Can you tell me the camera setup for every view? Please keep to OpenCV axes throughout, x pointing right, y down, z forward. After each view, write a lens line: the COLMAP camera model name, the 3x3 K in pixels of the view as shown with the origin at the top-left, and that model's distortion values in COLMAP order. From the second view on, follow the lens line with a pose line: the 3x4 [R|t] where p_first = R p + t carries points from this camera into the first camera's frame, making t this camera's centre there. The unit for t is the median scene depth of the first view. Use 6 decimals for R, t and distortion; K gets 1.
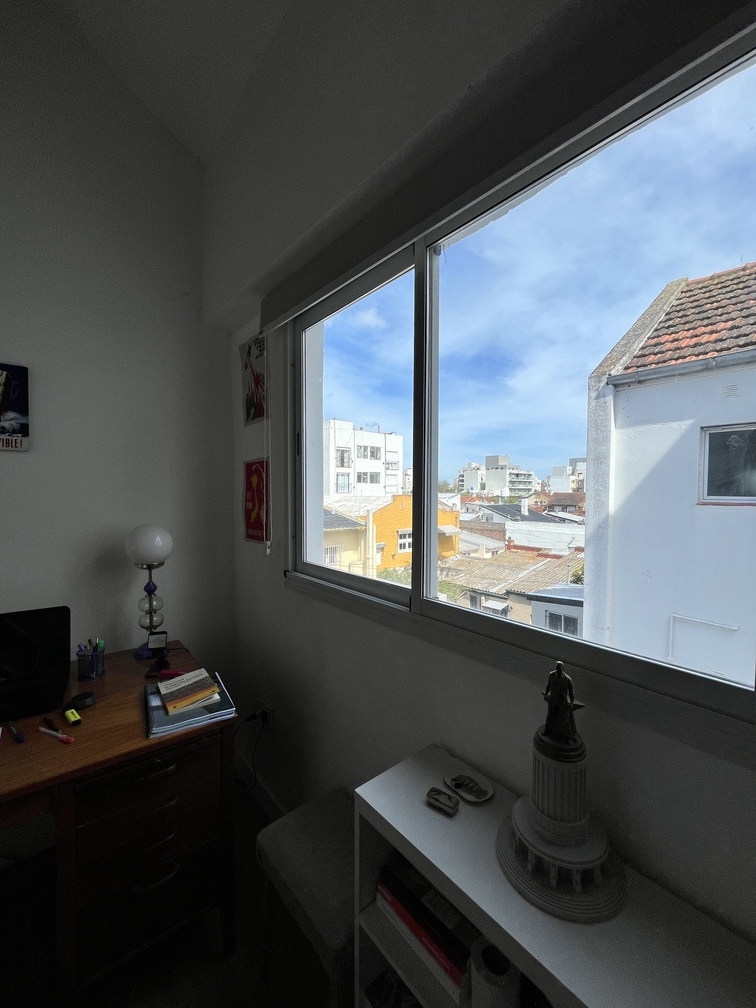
lens RADIAL K [[407.9, 0, 376.1], [0, 407.9, 504.8], [0, 0, 1]] dist [-0.001647, -0.000636]
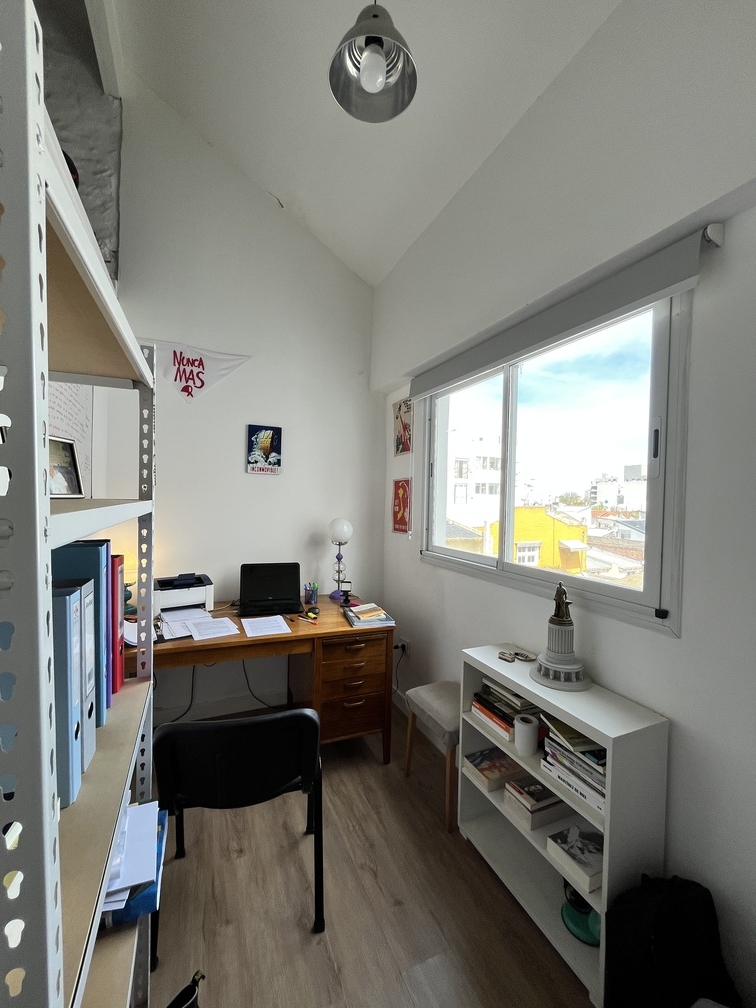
lens RADIAL K [[407.9, 0, 376.1], [0, 407.9, 504.8], [0, 0, 1]] dist [-0.001647, -0.000636]
pose [[0.959372, 0.021885, -0.281294, 0.043683], [-0.028919, 0.999364, -0.020880, 0.021953], [0.280658, 0.028166, 0.959394, -0.502033]]
